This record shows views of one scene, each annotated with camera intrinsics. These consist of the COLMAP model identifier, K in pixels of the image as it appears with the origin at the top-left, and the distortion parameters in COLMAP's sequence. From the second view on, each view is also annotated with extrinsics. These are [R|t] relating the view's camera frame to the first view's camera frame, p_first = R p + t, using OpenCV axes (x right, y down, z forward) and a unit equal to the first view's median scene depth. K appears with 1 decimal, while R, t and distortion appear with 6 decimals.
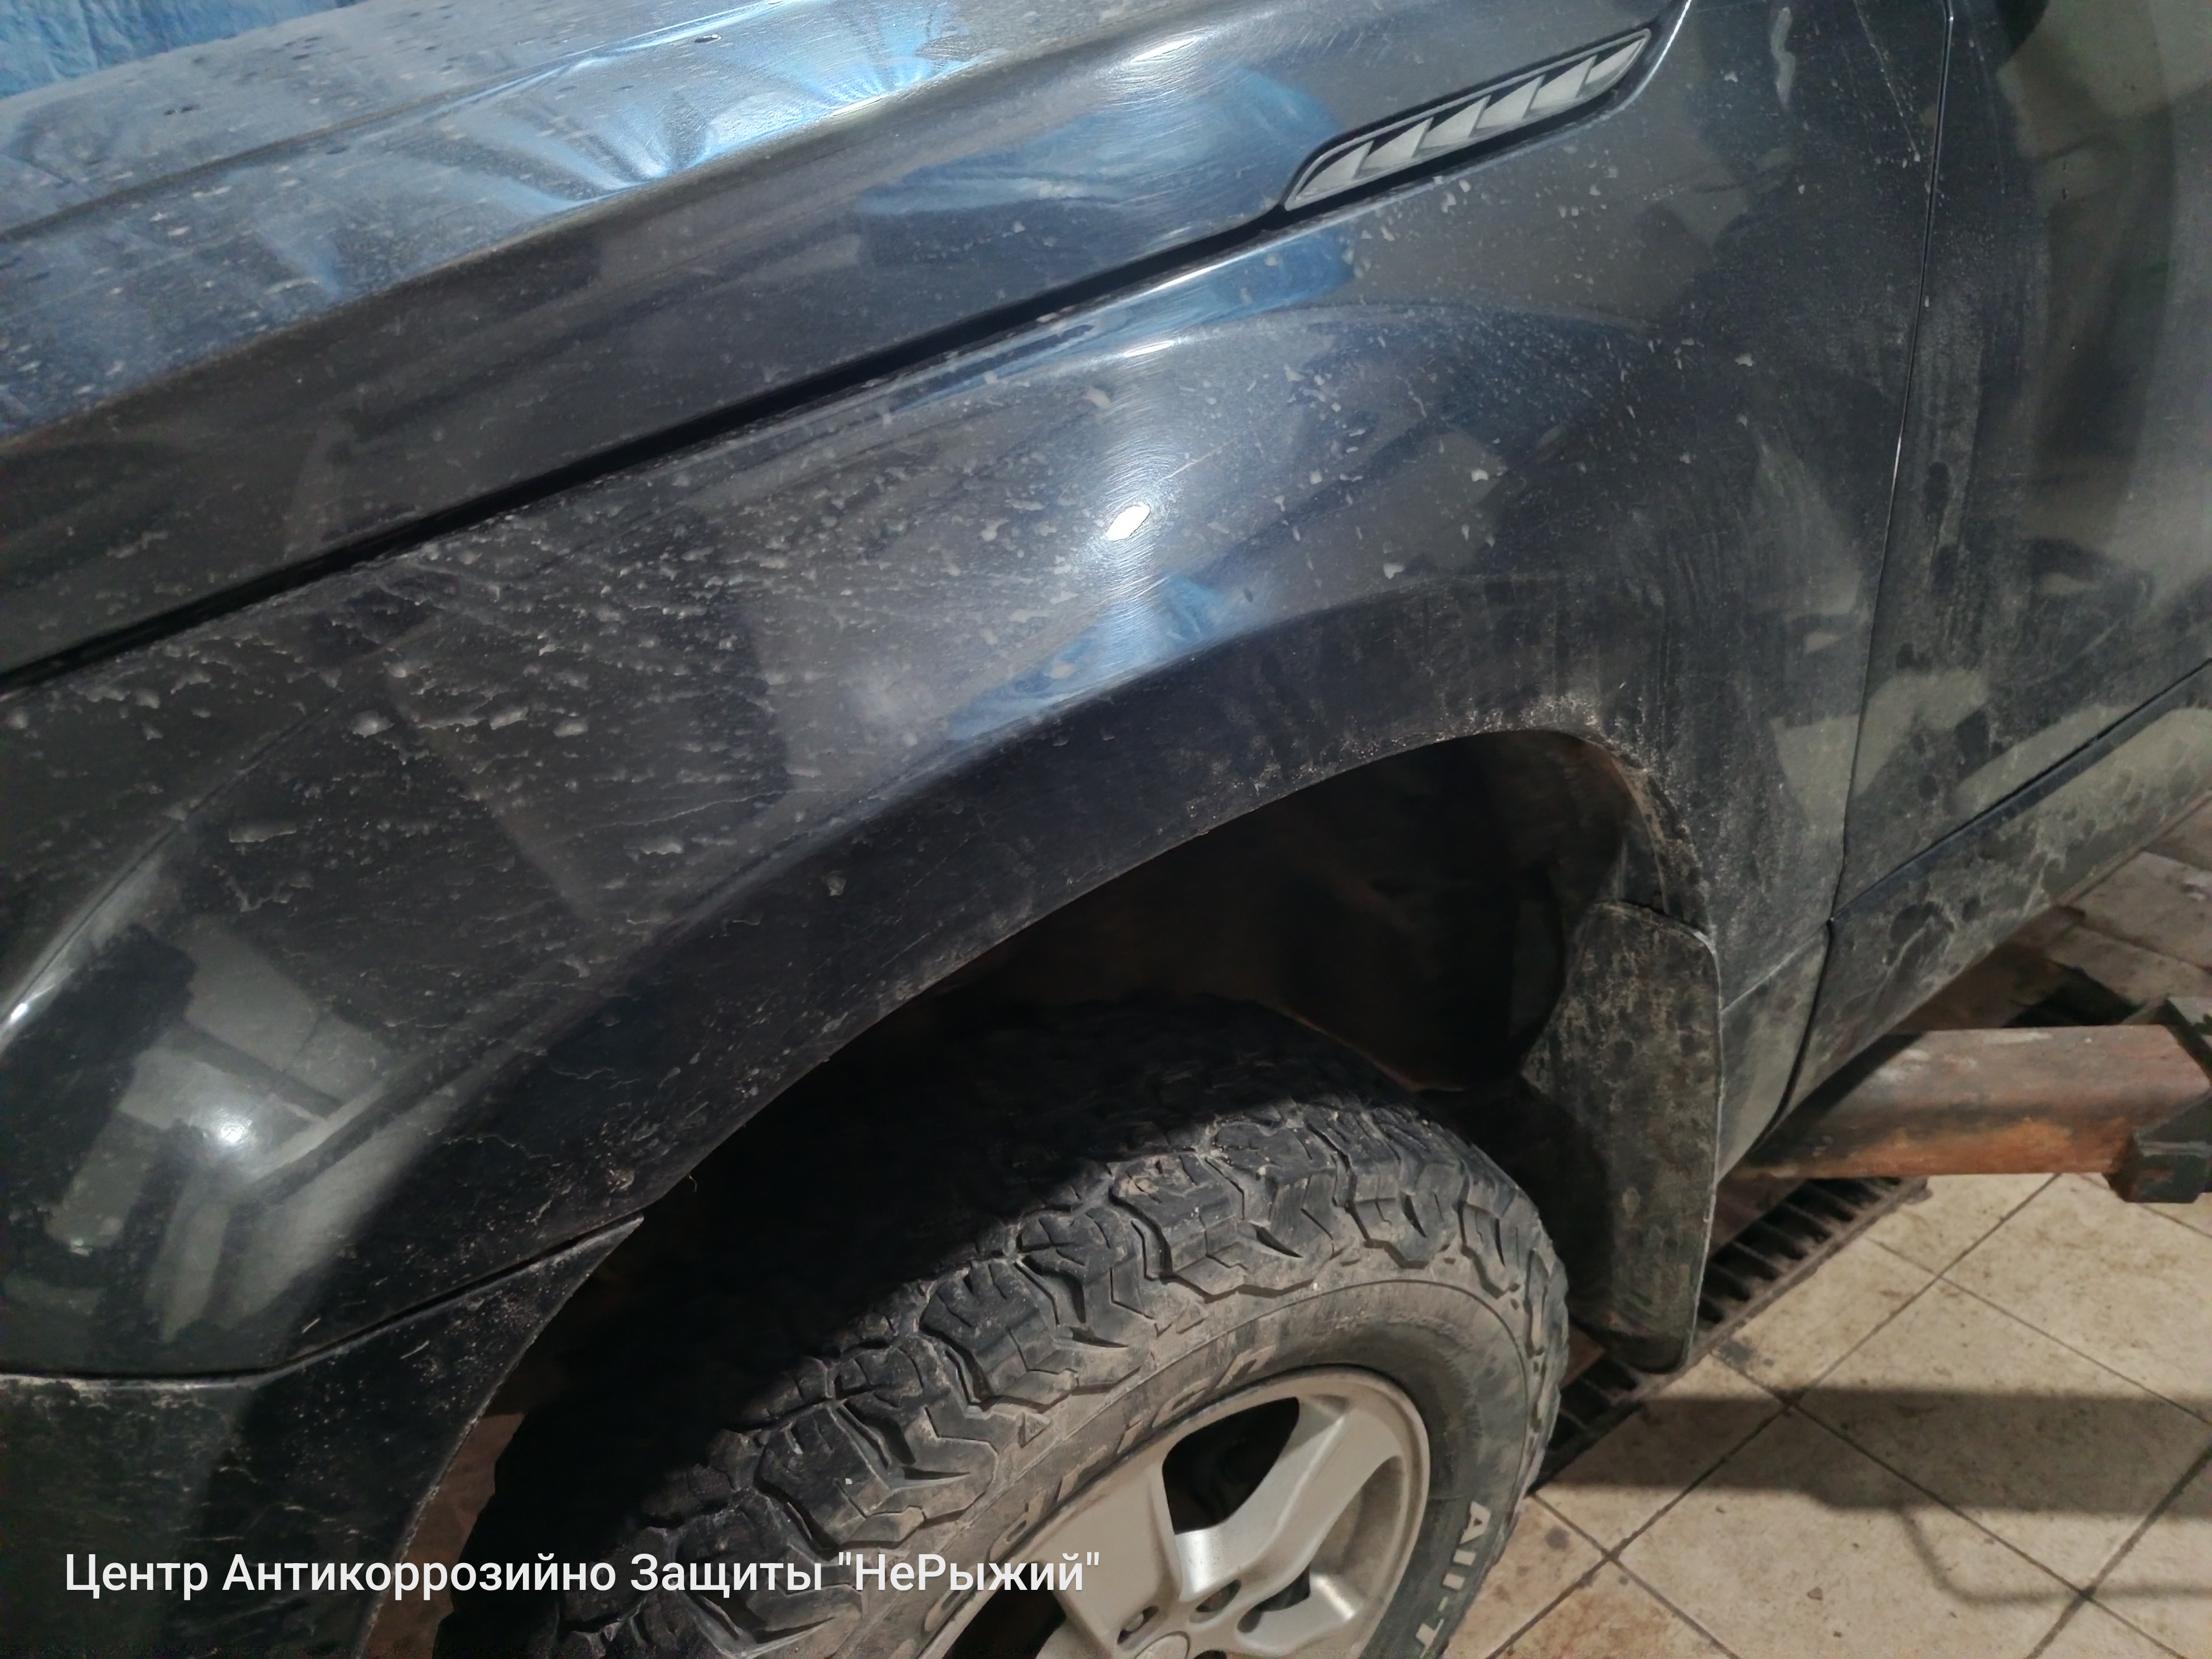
lens RADIAL K [[1598.0, 0, 1114.9], [0, 1598.0, 839.0], [0, 0, 1]] dist [0.006398, 0.001533]
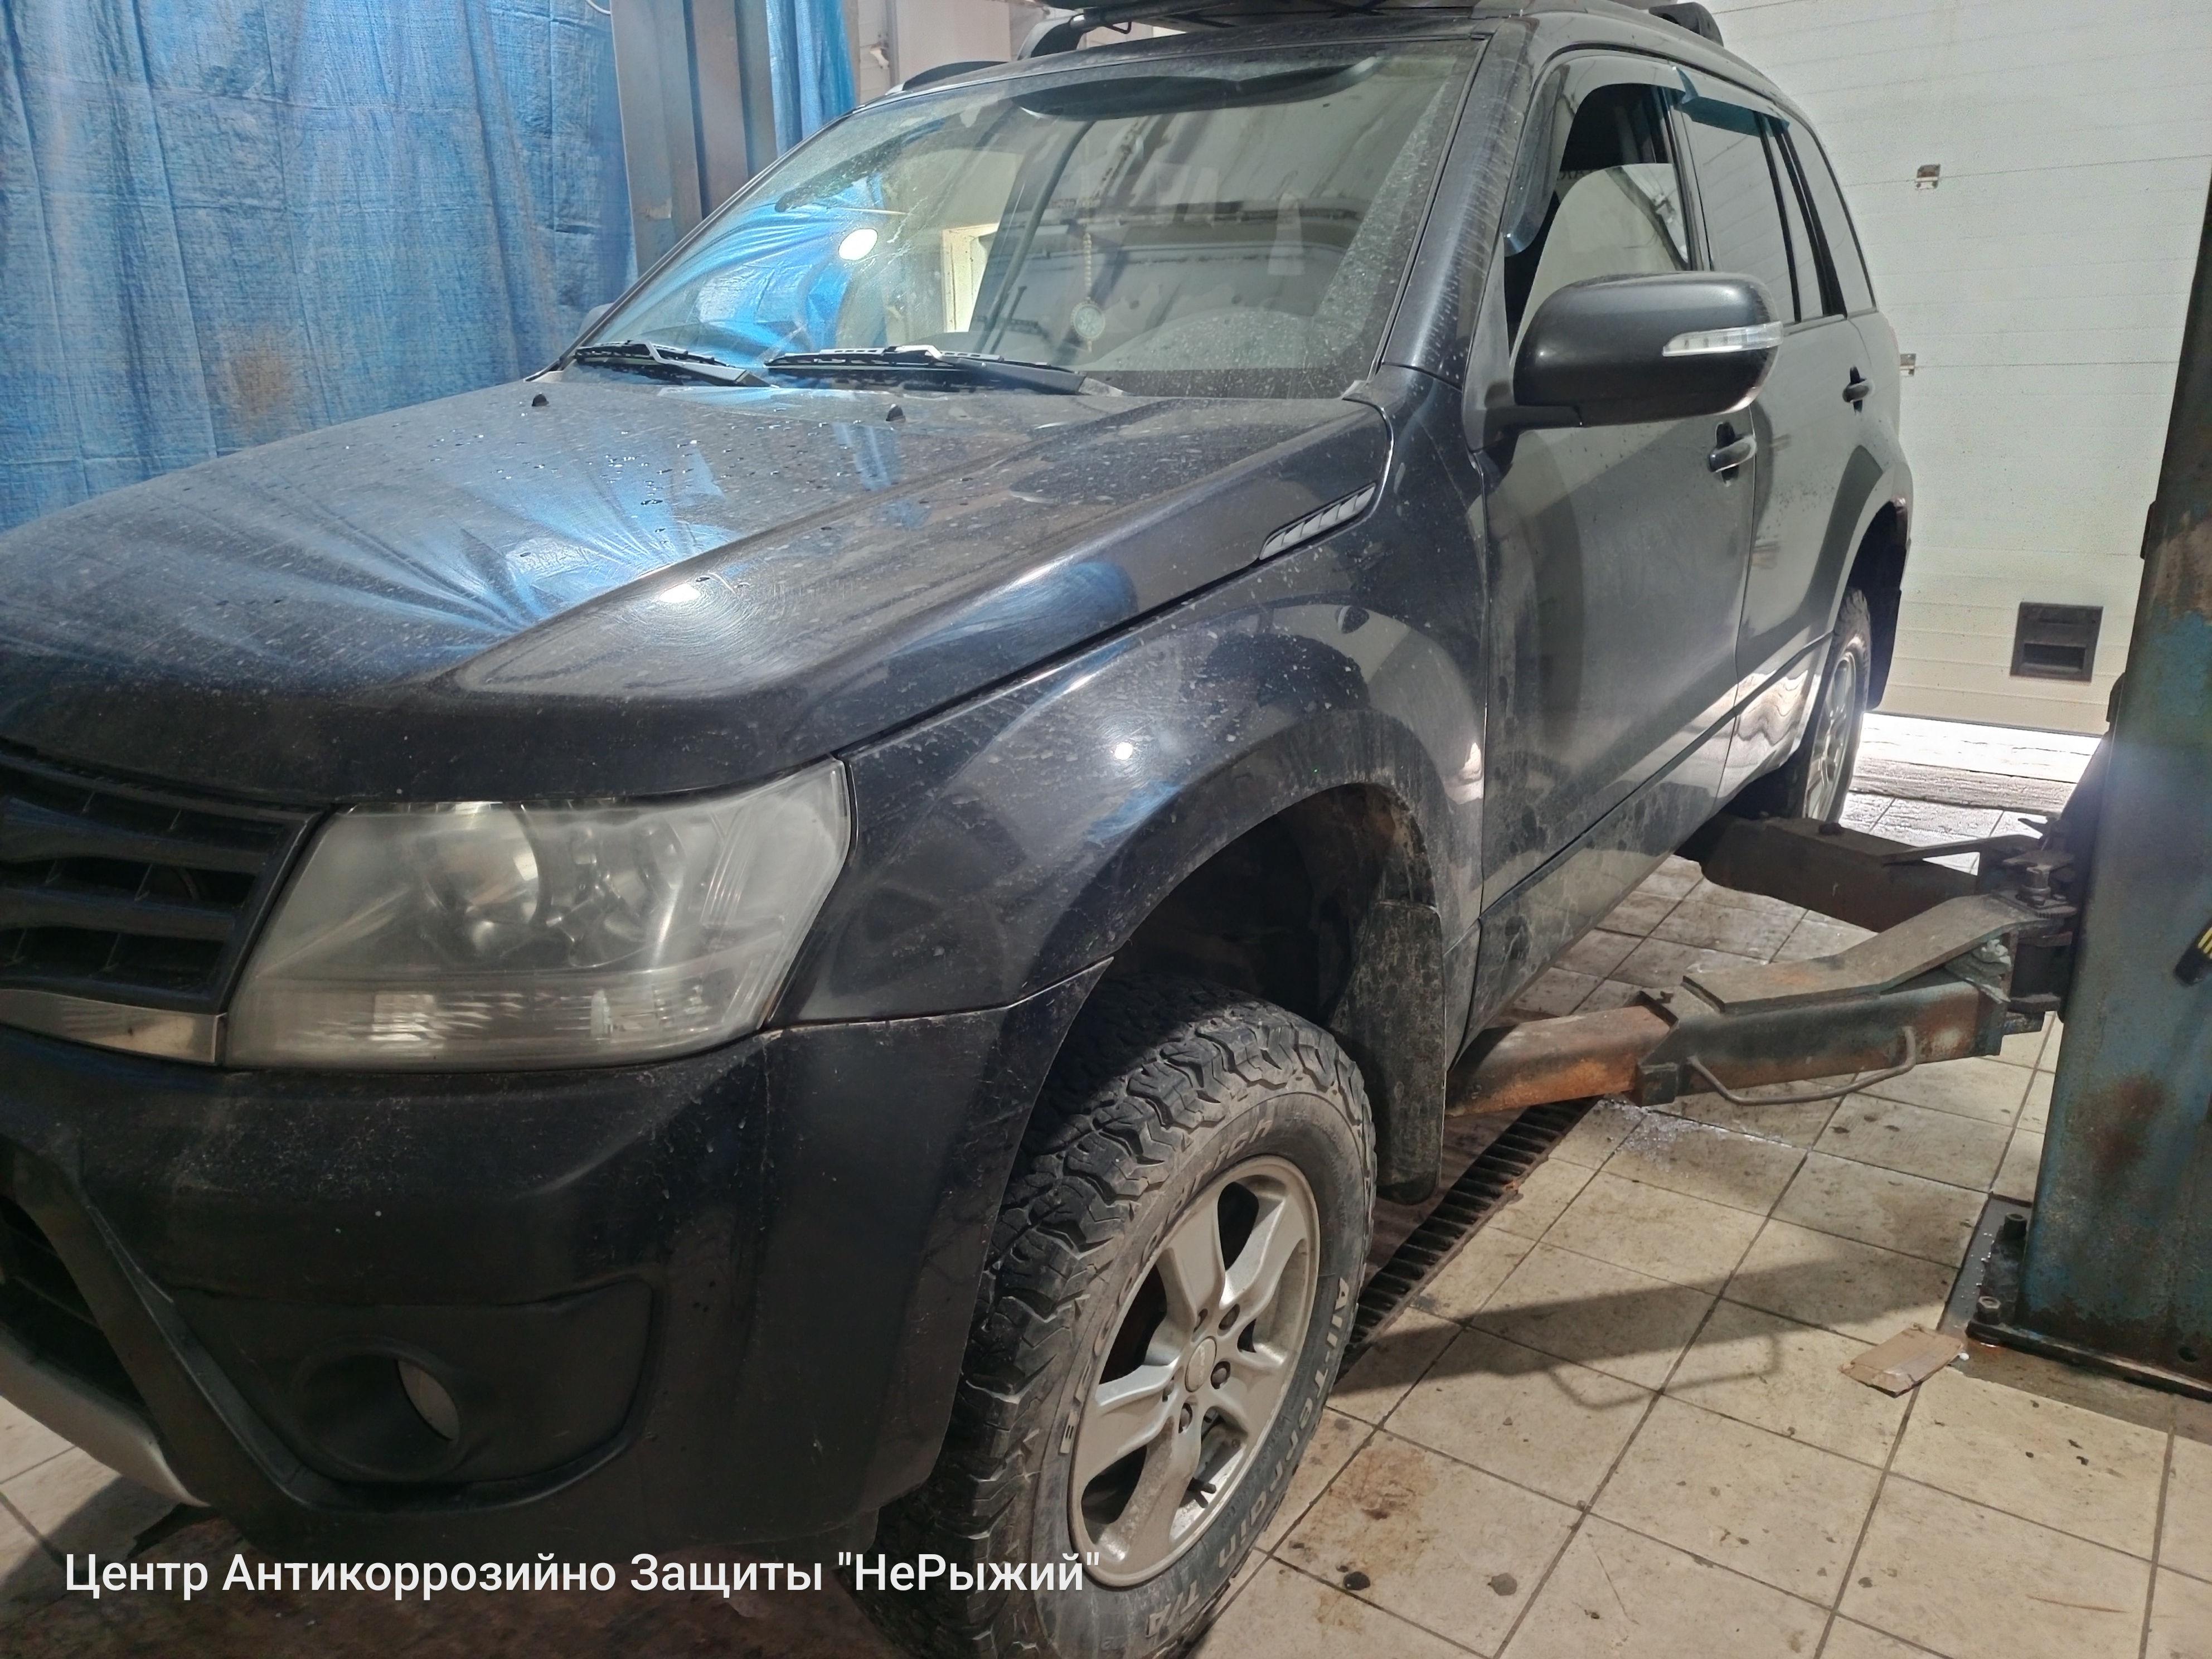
lens RADIAL K [[1578.2, 0, 1106.0], [0, 1578.2, 829.5], [0, 0, 1]] dist [0.096552, -0.185208]
pose [[0.956177, -0.047160, 0.288966, -0.459242], [0.105180, 0.976388, -0.188688, 0.232053], [-0.273244, 0.210813, 0.938560, -0.589539]]
